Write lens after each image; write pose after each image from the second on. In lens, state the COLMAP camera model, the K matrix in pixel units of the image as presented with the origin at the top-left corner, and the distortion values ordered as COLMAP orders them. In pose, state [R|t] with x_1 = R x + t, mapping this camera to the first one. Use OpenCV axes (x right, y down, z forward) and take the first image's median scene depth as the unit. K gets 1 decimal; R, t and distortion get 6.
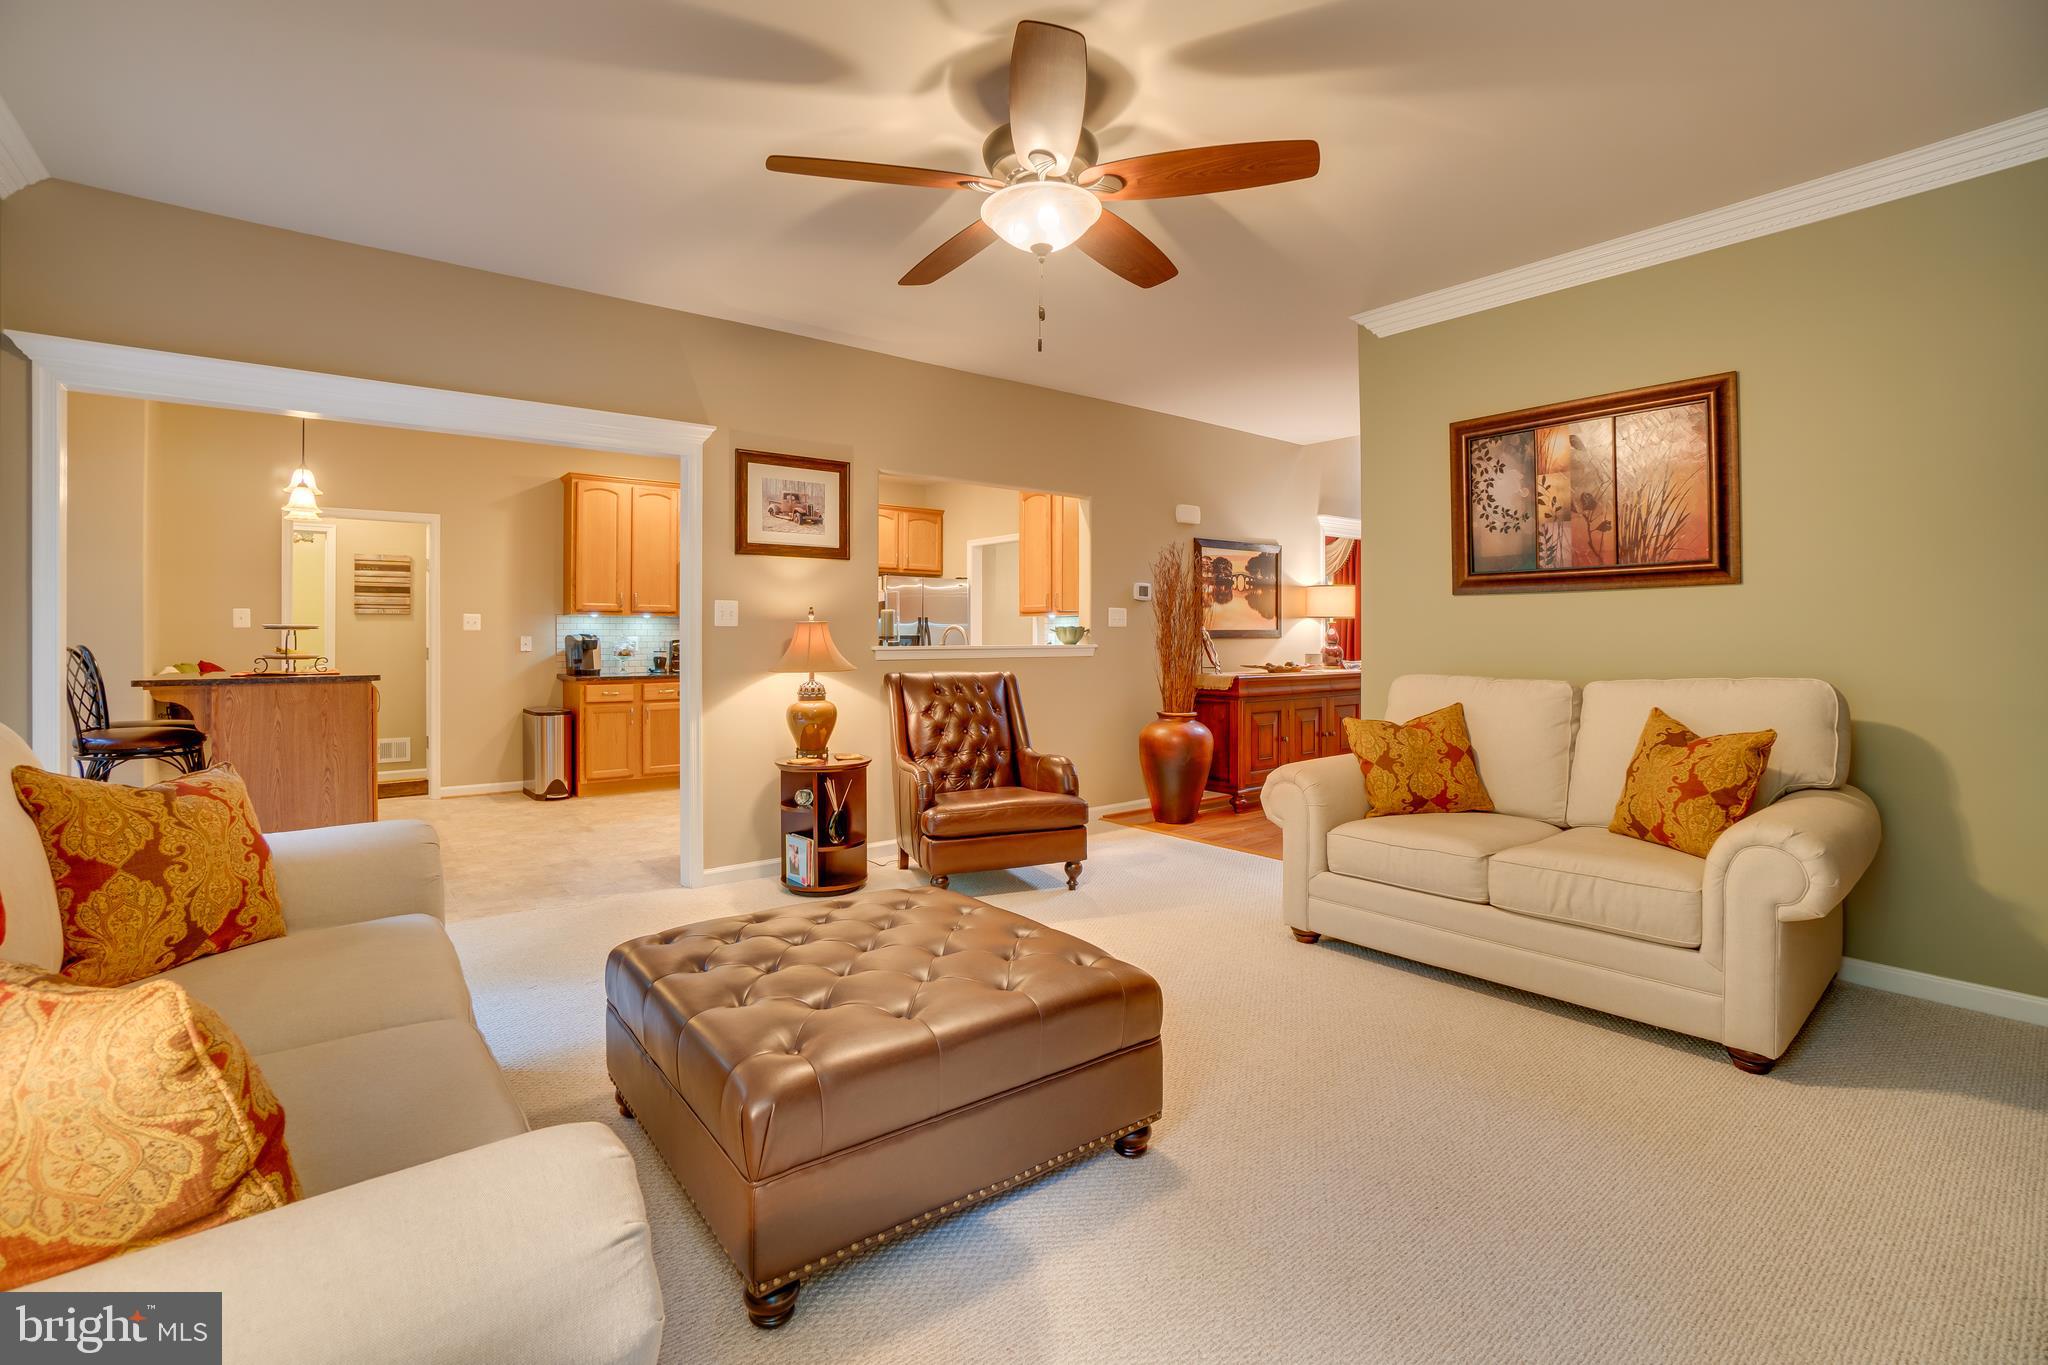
lens RADIAL K [[915.8, 0, 1019.8], [0, 915.8, 636.5], [0, 0, 1]] dist [-0.065453, 0.024615]
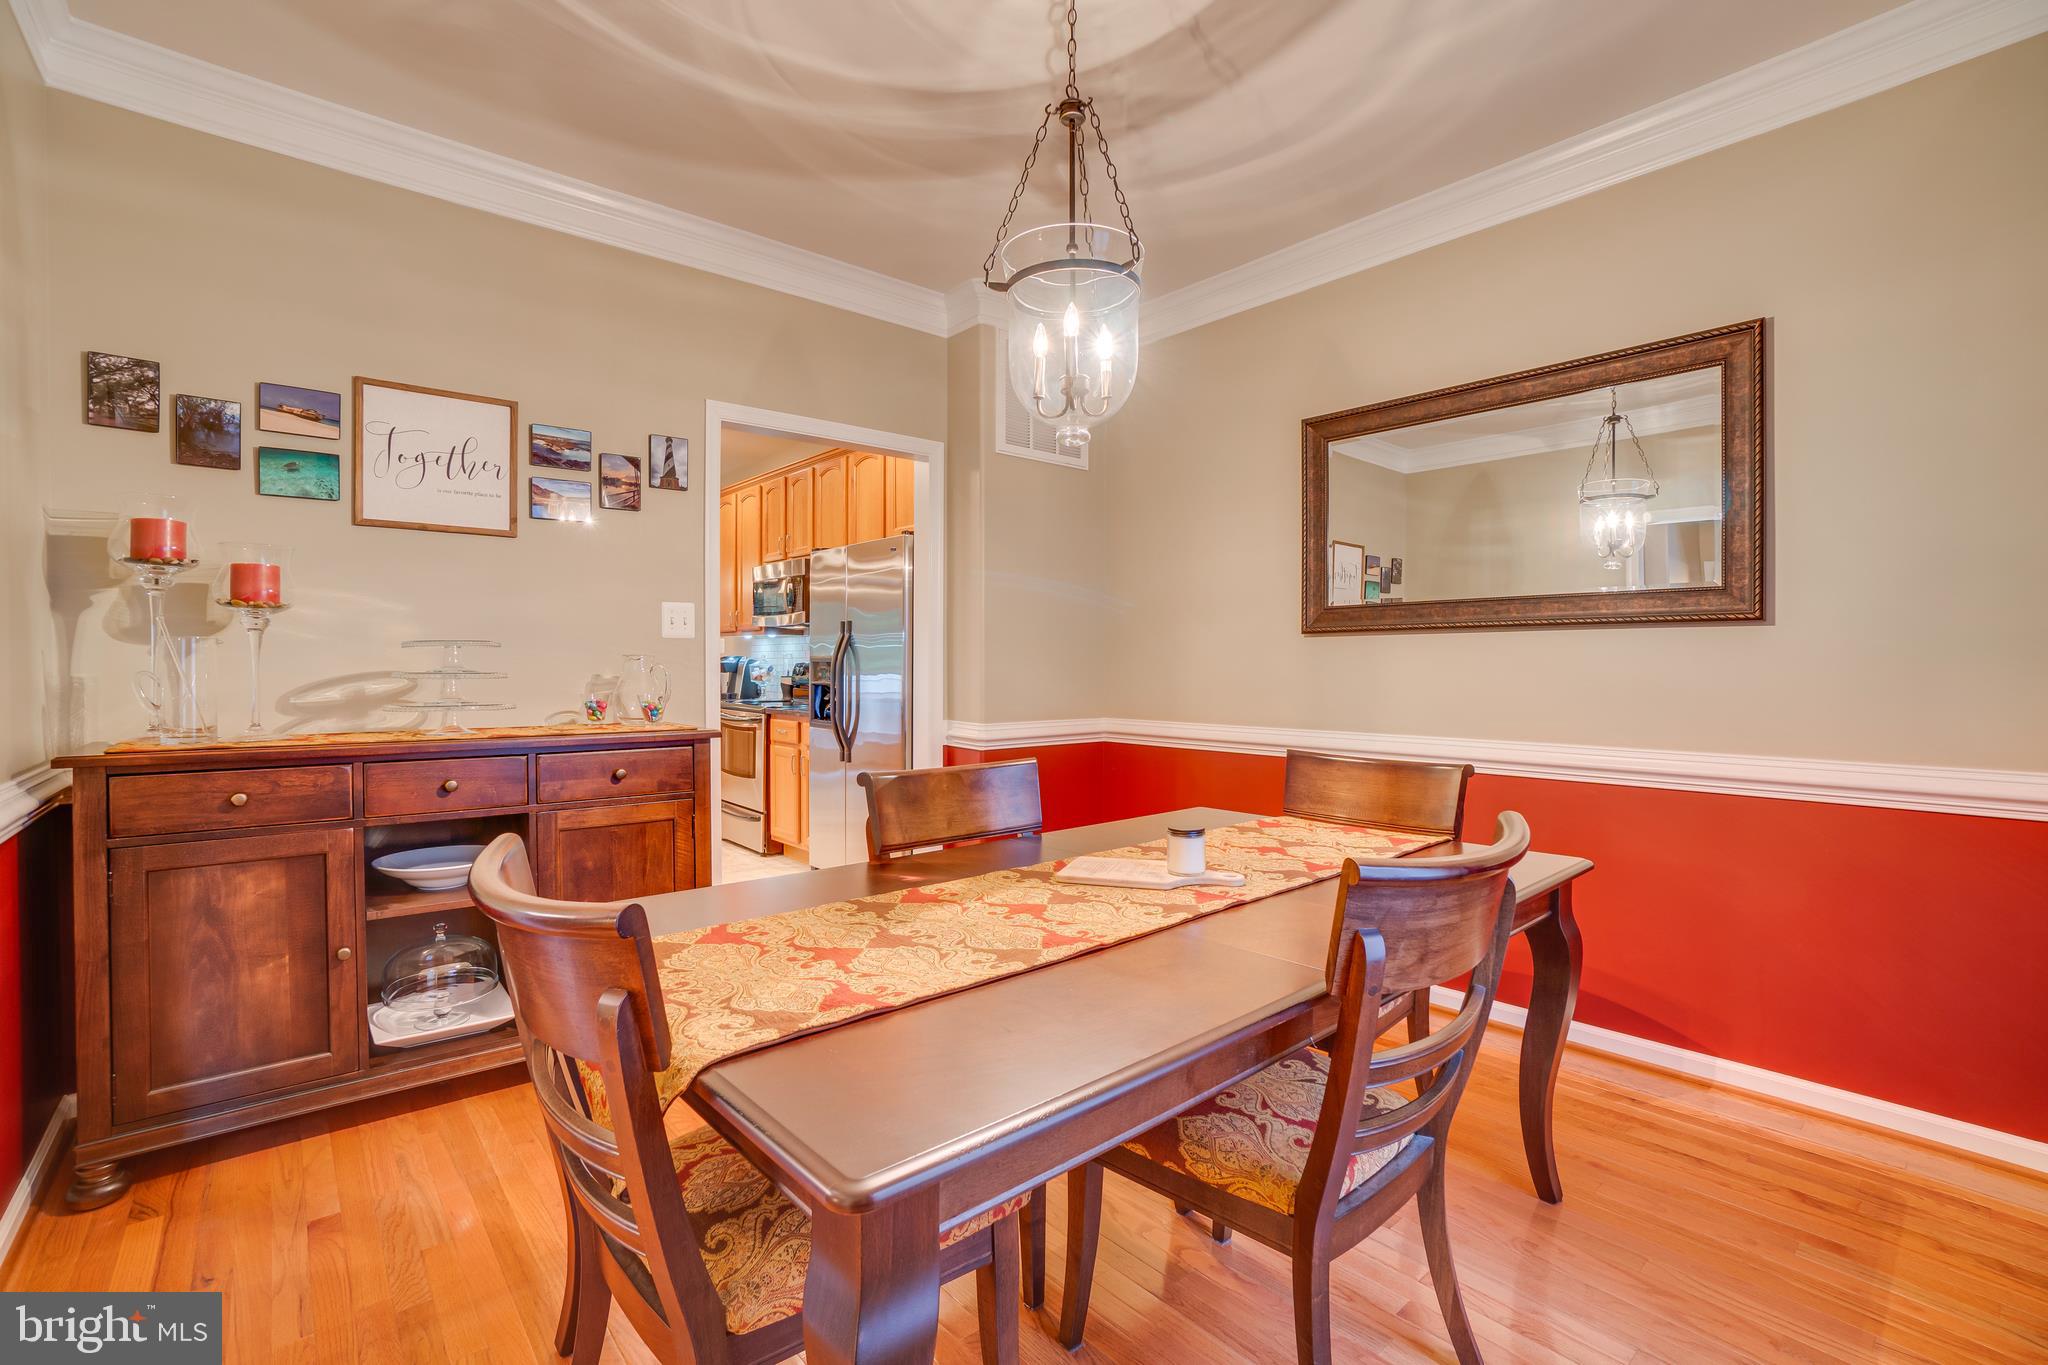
lens RADIAL K [[903.5, 0, 1032.7], [0, 903.5, 680.5], [0, 0, 1]] dist [-0.064026, 0.022481]
pose [[0.036511, 0.020115, -0.999131, 0.886505], [0.001081, 0.999796, 0.020168, 0.005509], [0.999333, -0.001817, 0.036482, 2.253409]]
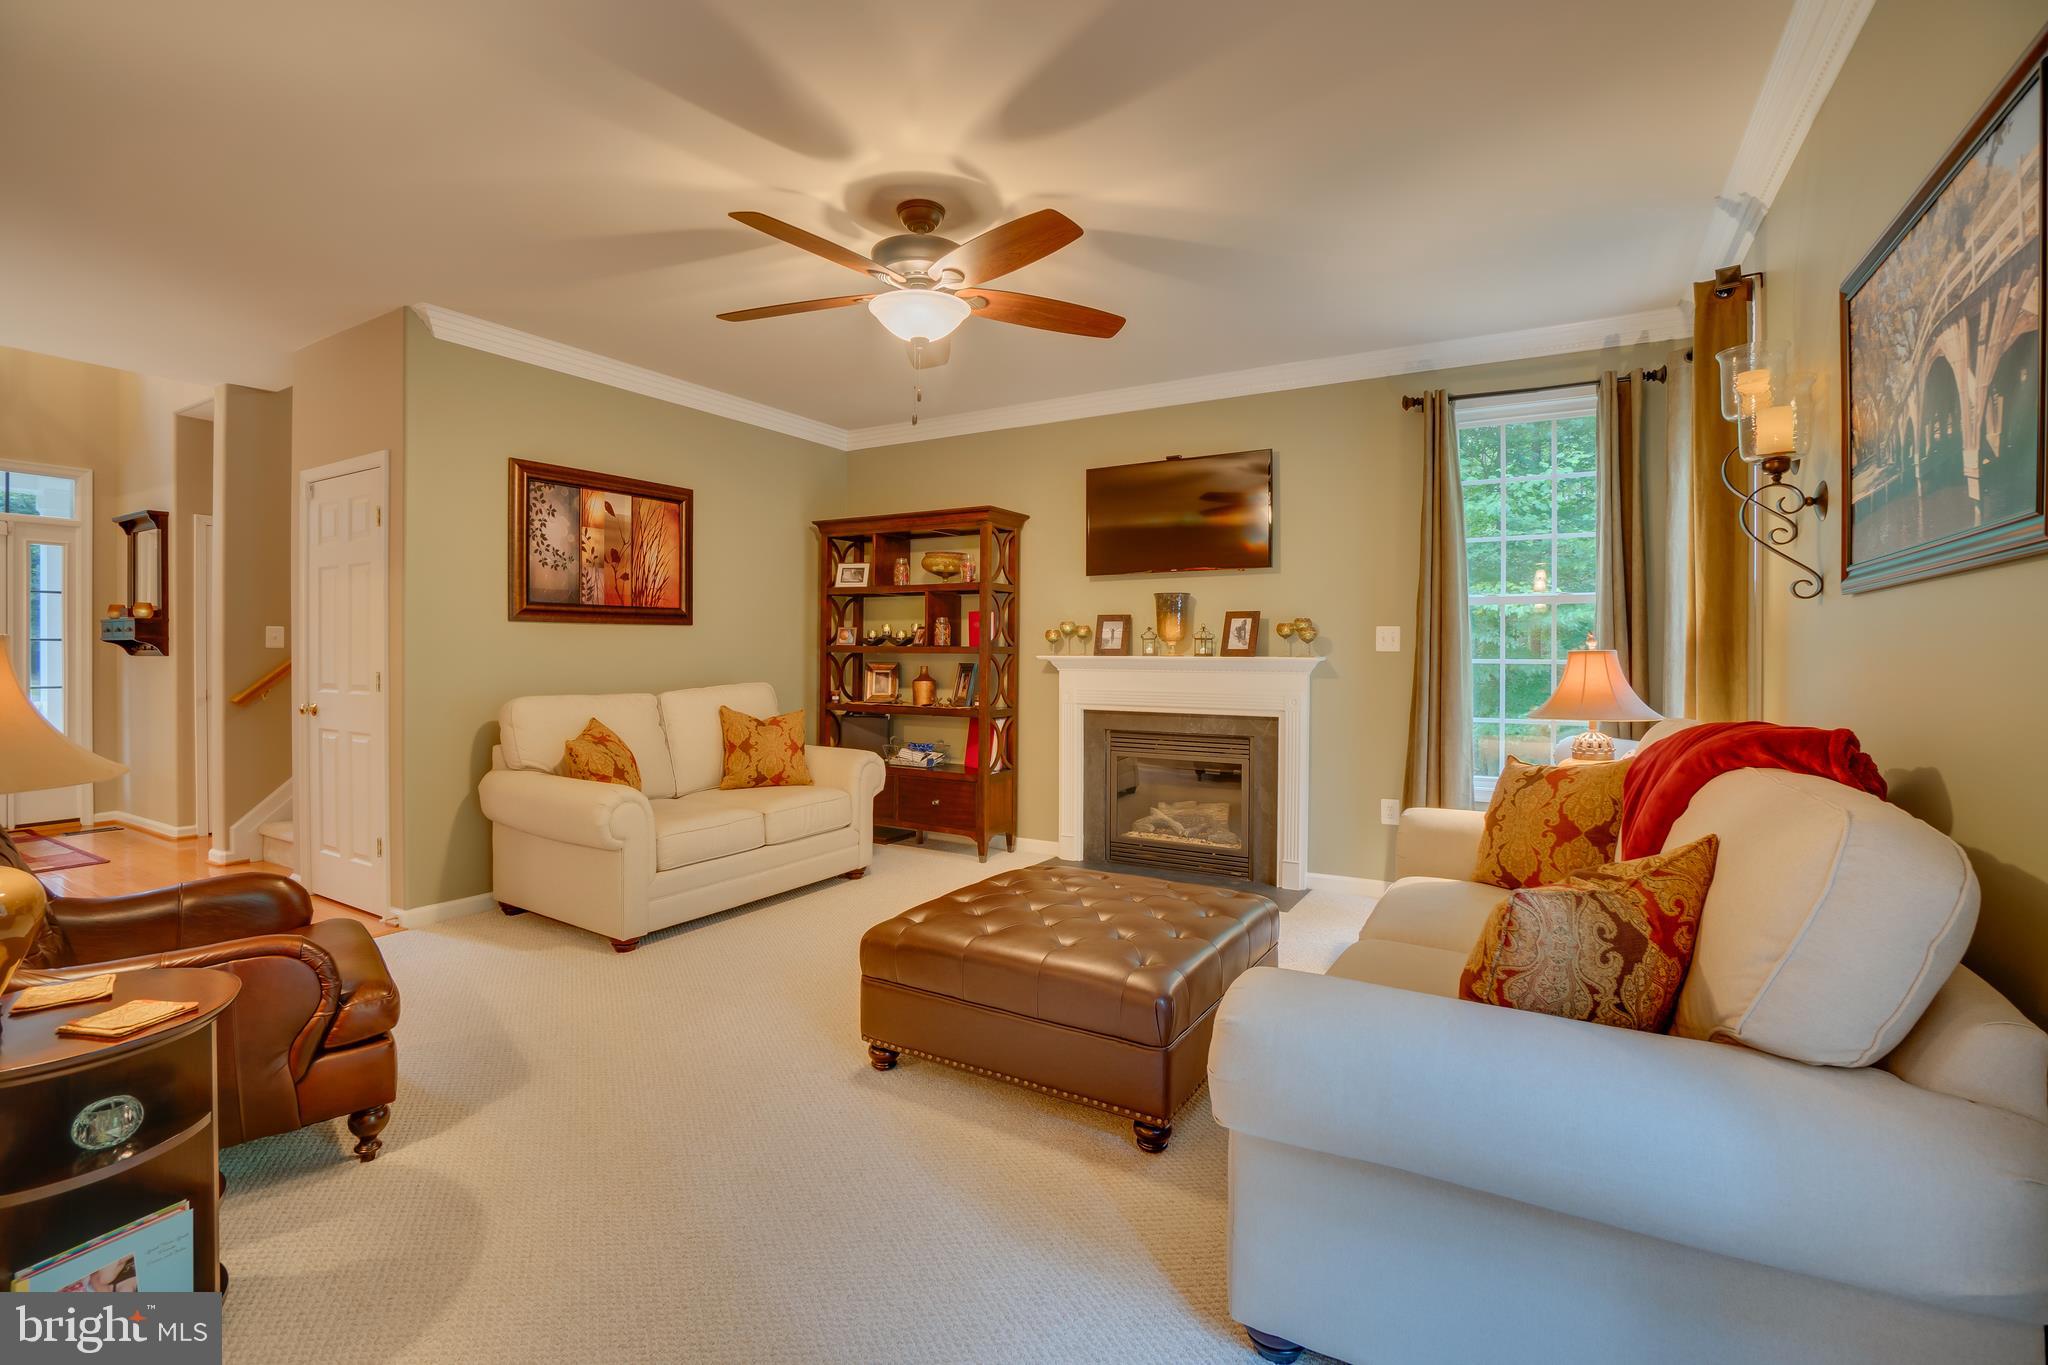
lens RADIAL K [[907.9, 0, 1017.7], [0, 907.9, 663.4], [0, 0, 1]] dist [-0.067207, 0.025882]
pose [[-0.352778, -0.014646, 0.935593, -0.708496], [-0.003352, 0.999891, 0.014389, -0.012869], [-0.935701, 0.001940, -0.352788, 0.808728]]
